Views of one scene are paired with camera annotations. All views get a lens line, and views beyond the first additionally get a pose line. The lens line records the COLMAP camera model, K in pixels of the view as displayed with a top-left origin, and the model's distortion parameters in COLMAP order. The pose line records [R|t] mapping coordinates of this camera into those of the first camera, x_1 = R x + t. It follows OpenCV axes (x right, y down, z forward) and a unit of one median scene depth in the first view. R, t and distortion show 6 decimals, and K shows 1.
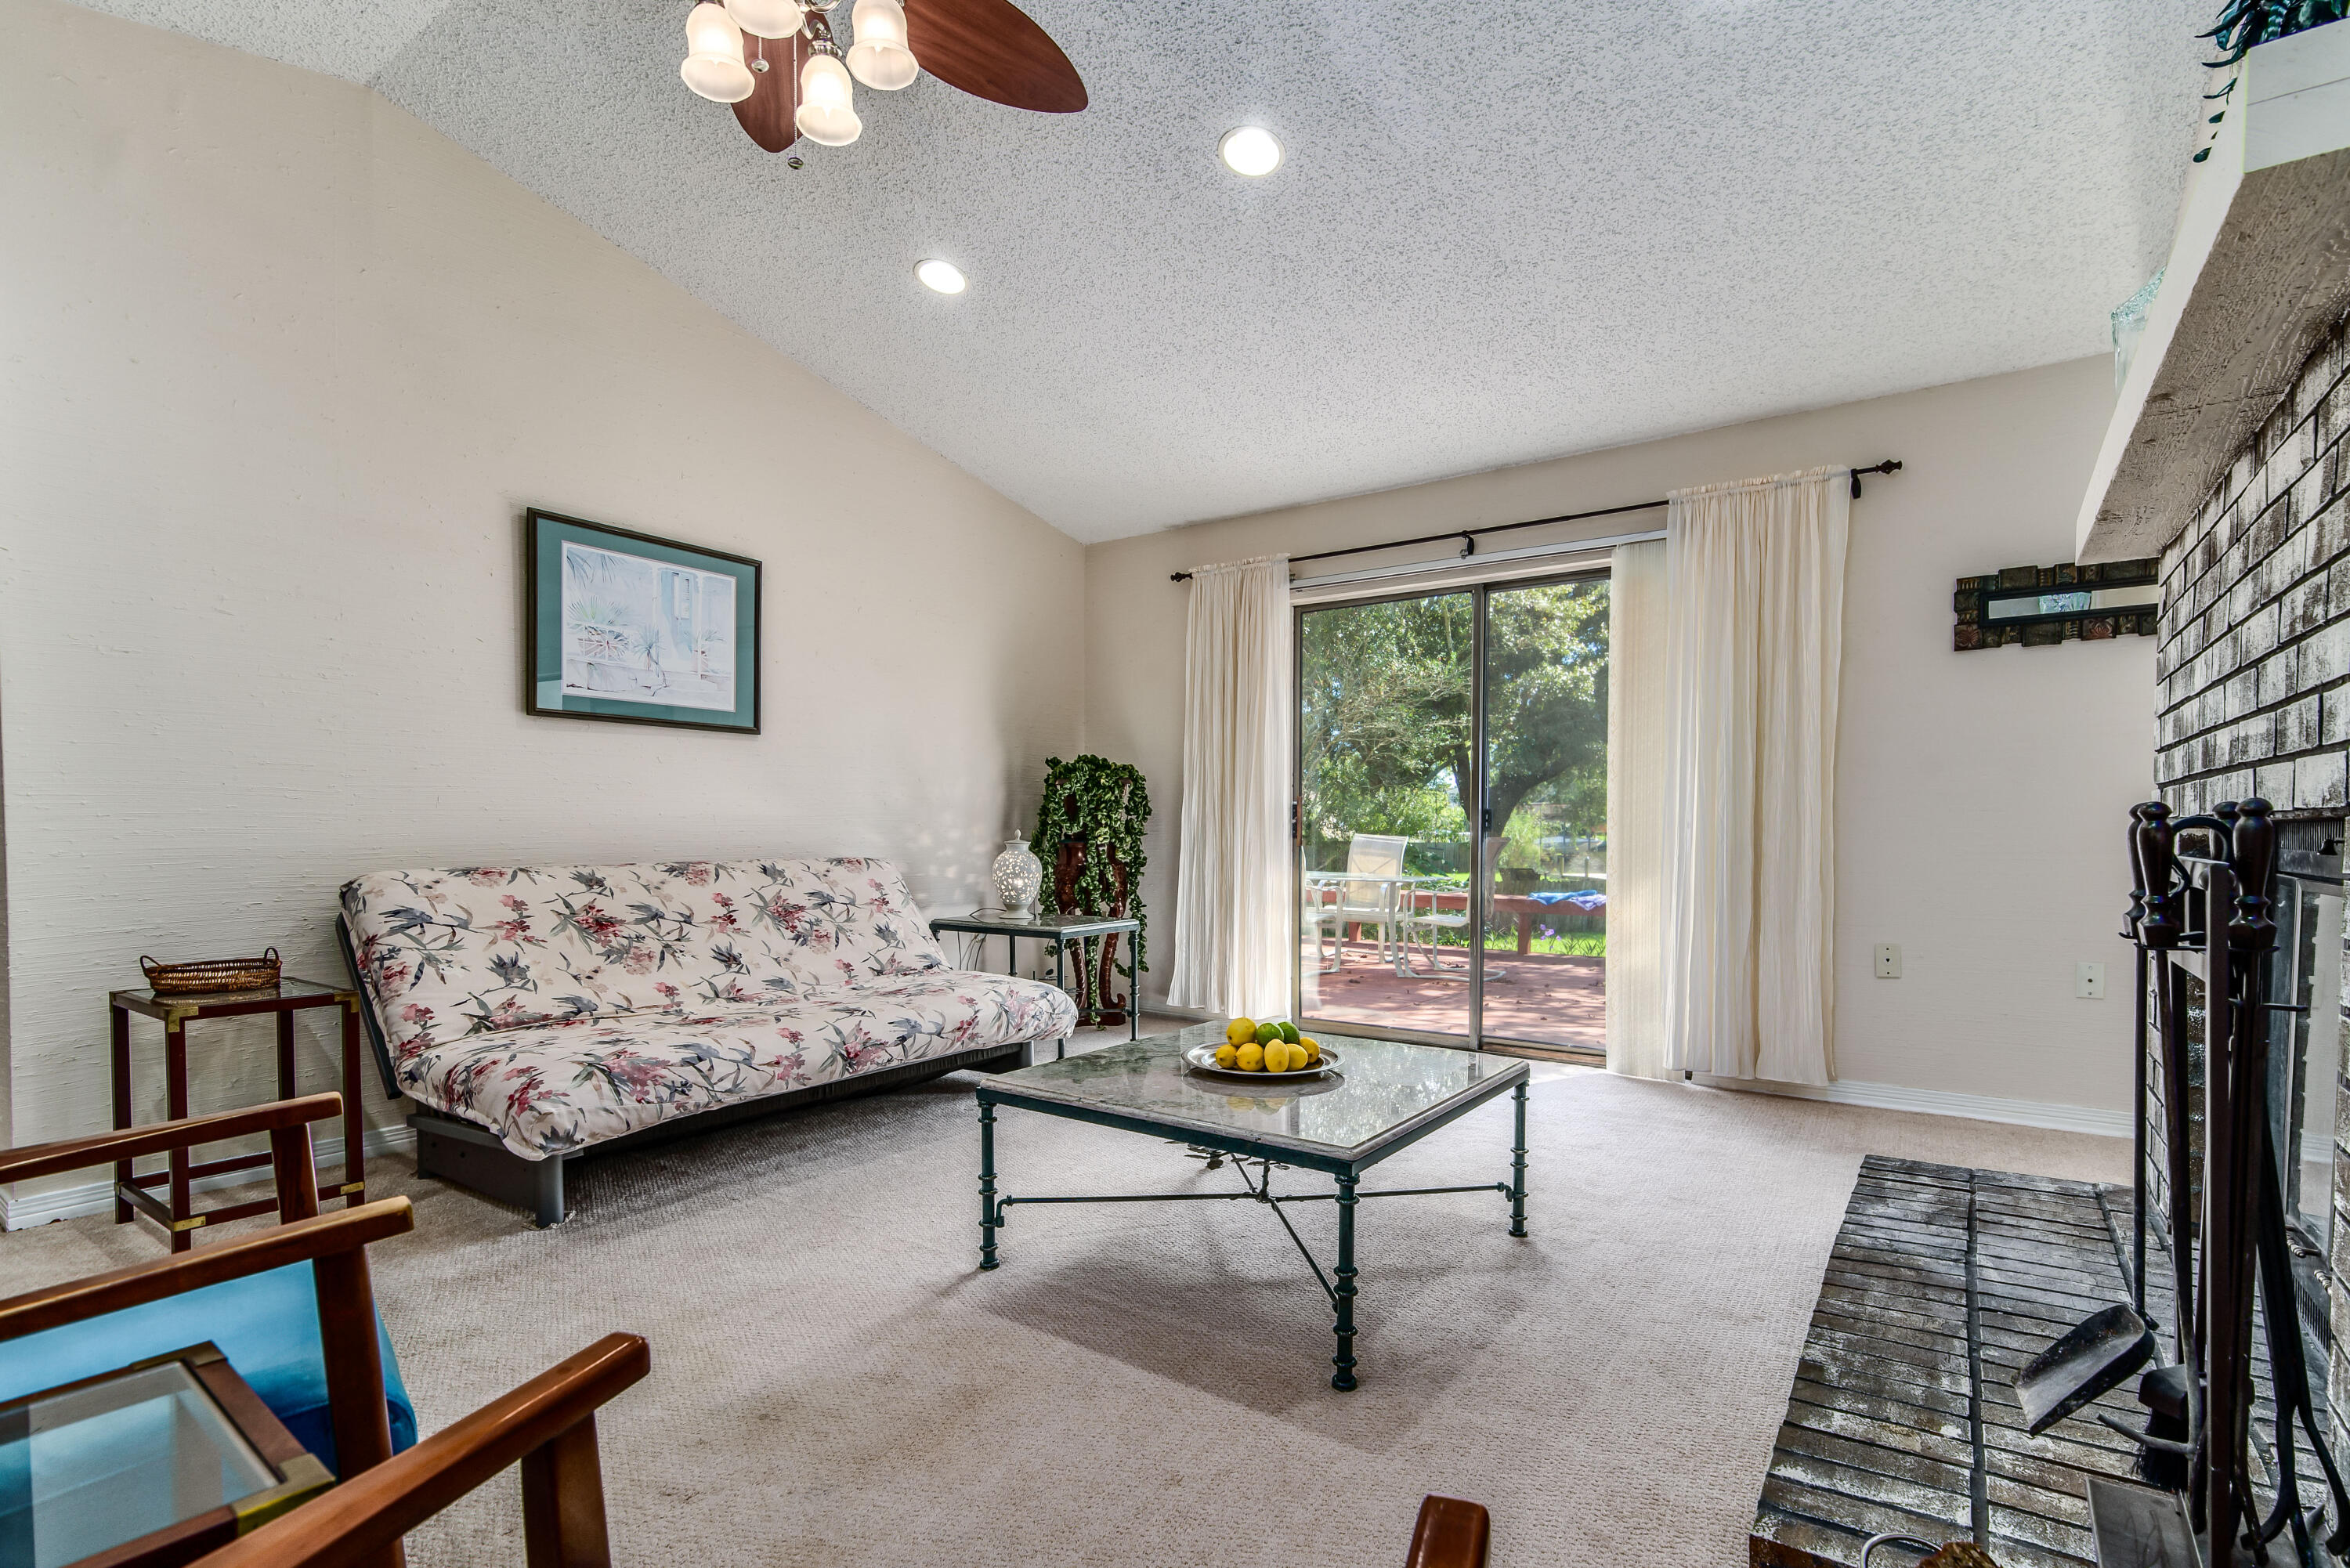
lens RADIAL K [[1102.4, 0, 1197.5], [0, 1102.4, 864.2], [0, 0, 1]] dist [-0.003108, -0.000690]
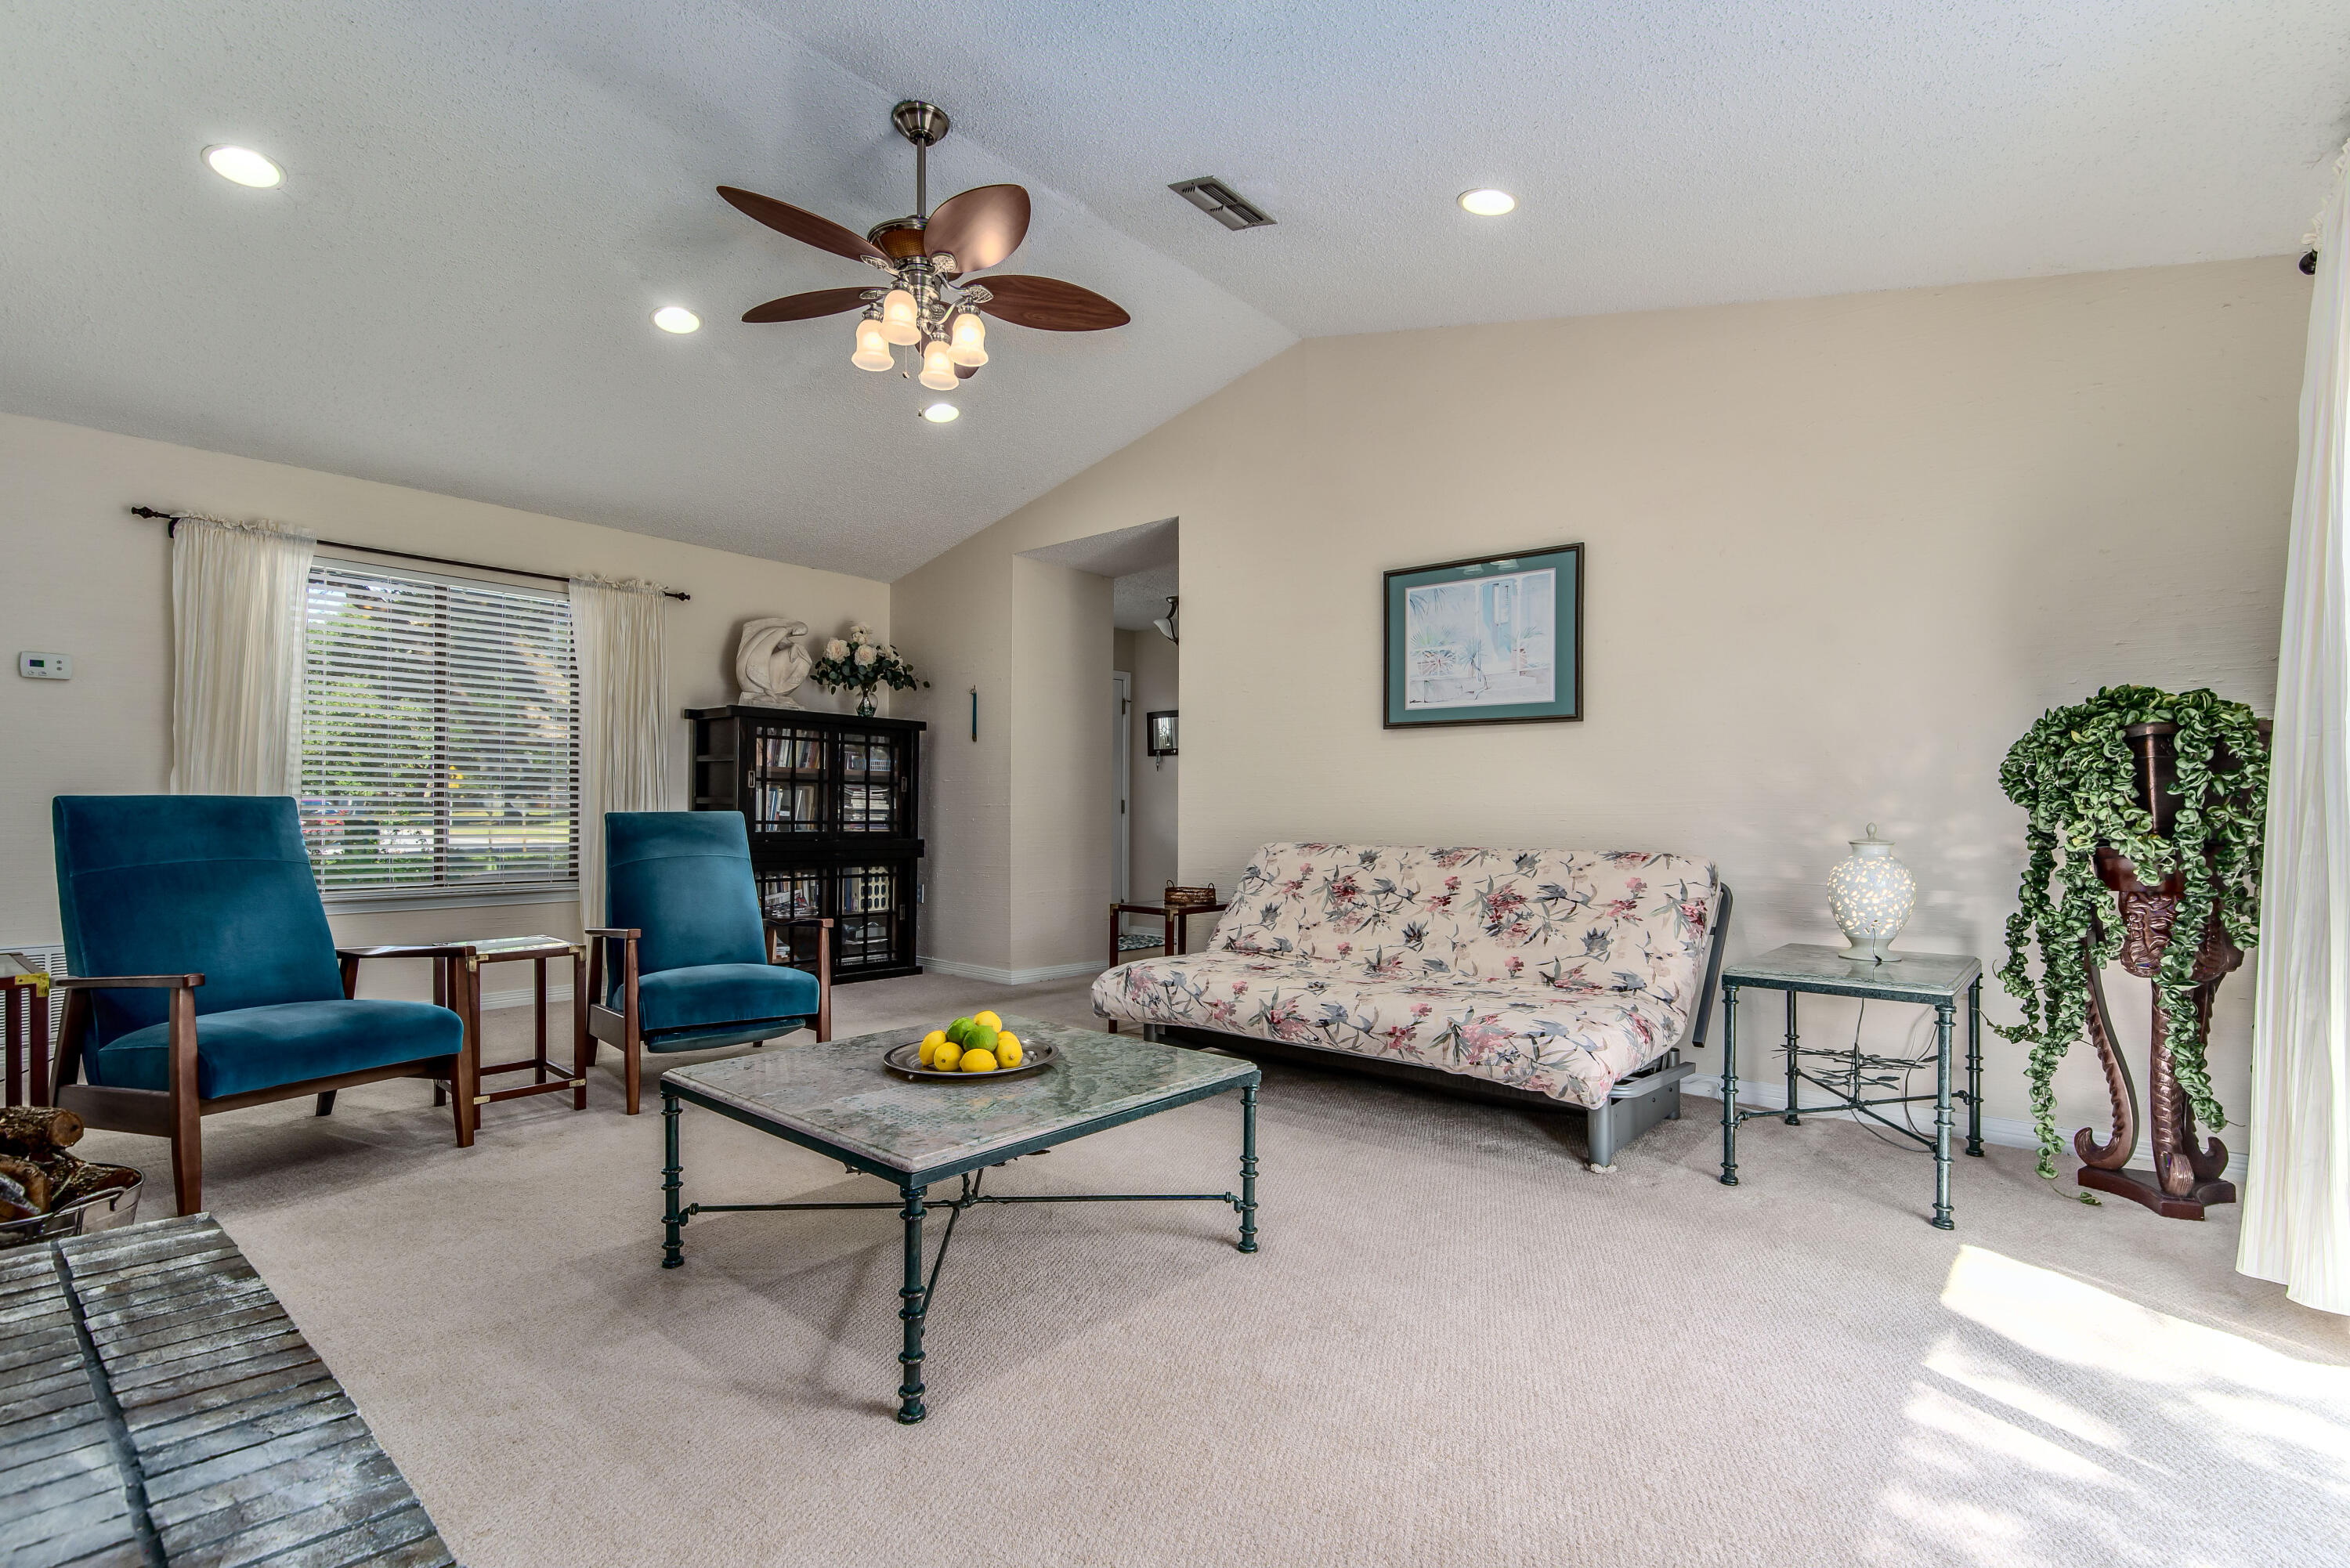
lens RADIAL K [[1080.8, 0, 1195.1], [0, 1080.8, 809.1], [0, 0, 1]] dist [-0.001460, 0.000113]
pose [[-0.095125, -0.003656, -0.995459, 0.698322], [-0.039155, 0.999233, 0.000072, -0.032500], [0.994695, 0.038984, -0.095195, 0.911743]]
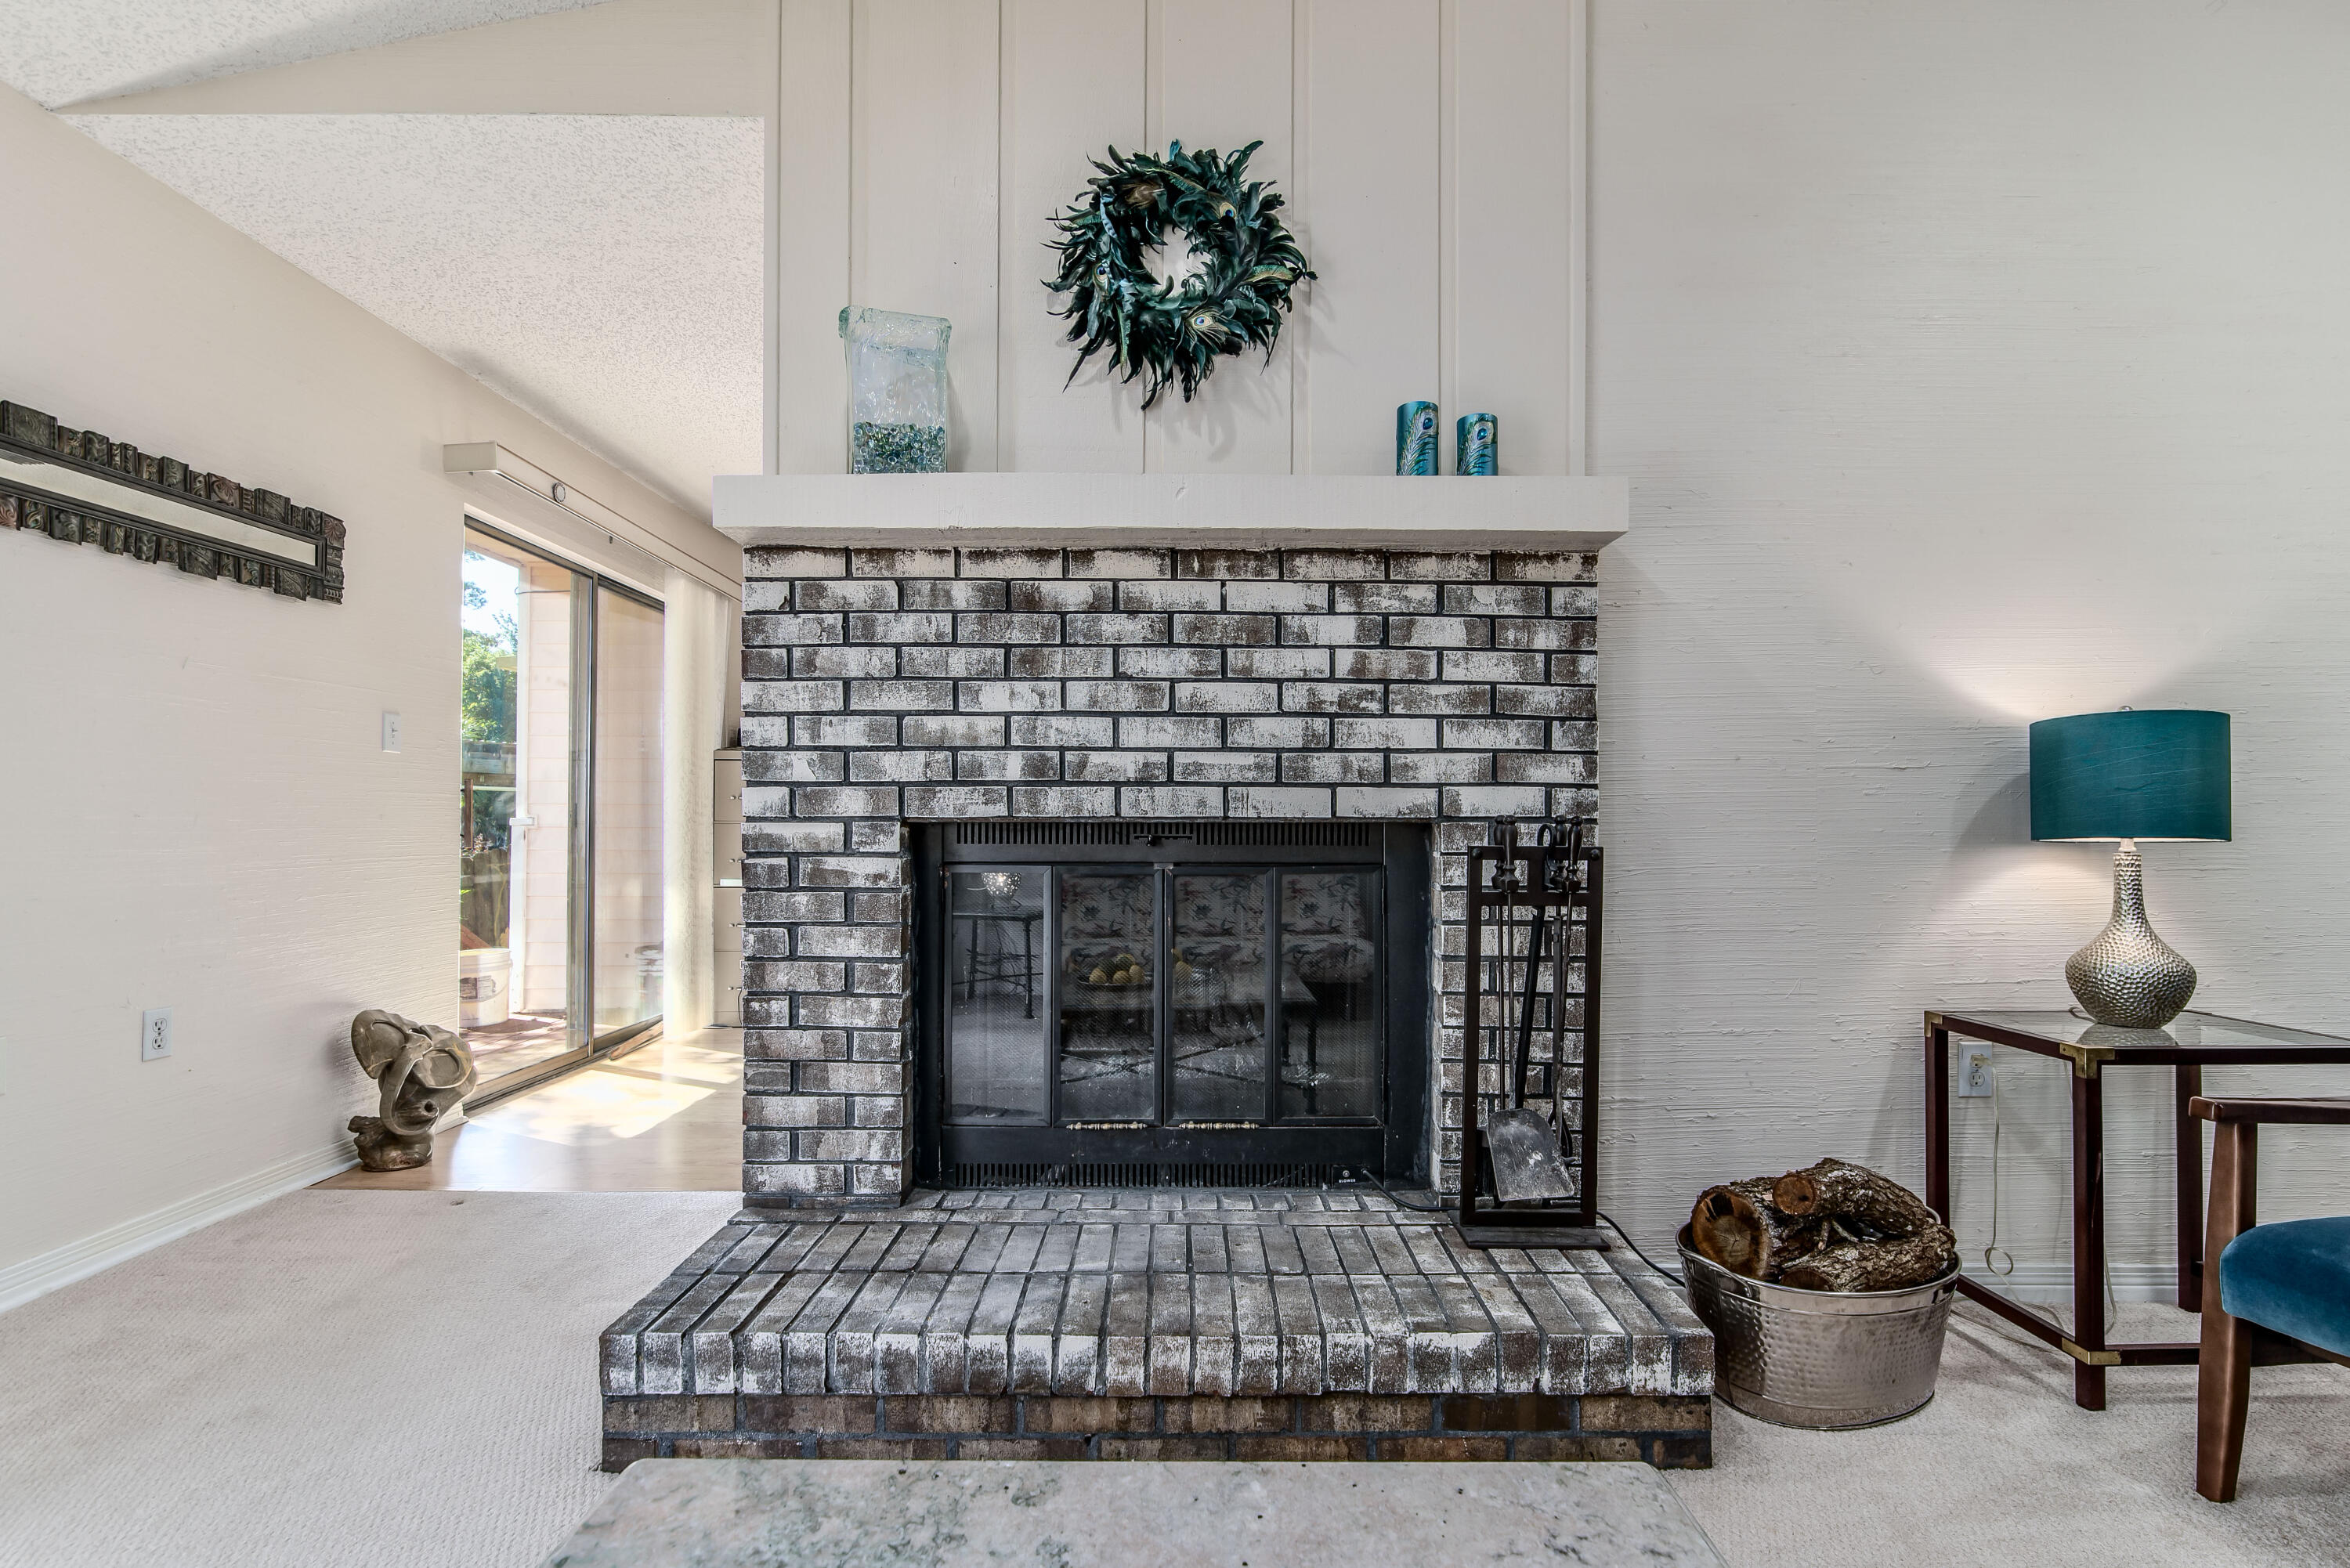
lens RADIAL K [[1084.8, 0, 1193.6], [0, 1084.8, 811.9], [0, 0, 1]] dist [-0.003151, -0.000292]
pose [[-0.578344, 0.004737, 0.815779, -0.081975], [0.023392, 0.999668, 0.010779, -0.030011], [-0.815458, 0.025316, -0.578263, 0.782738]]
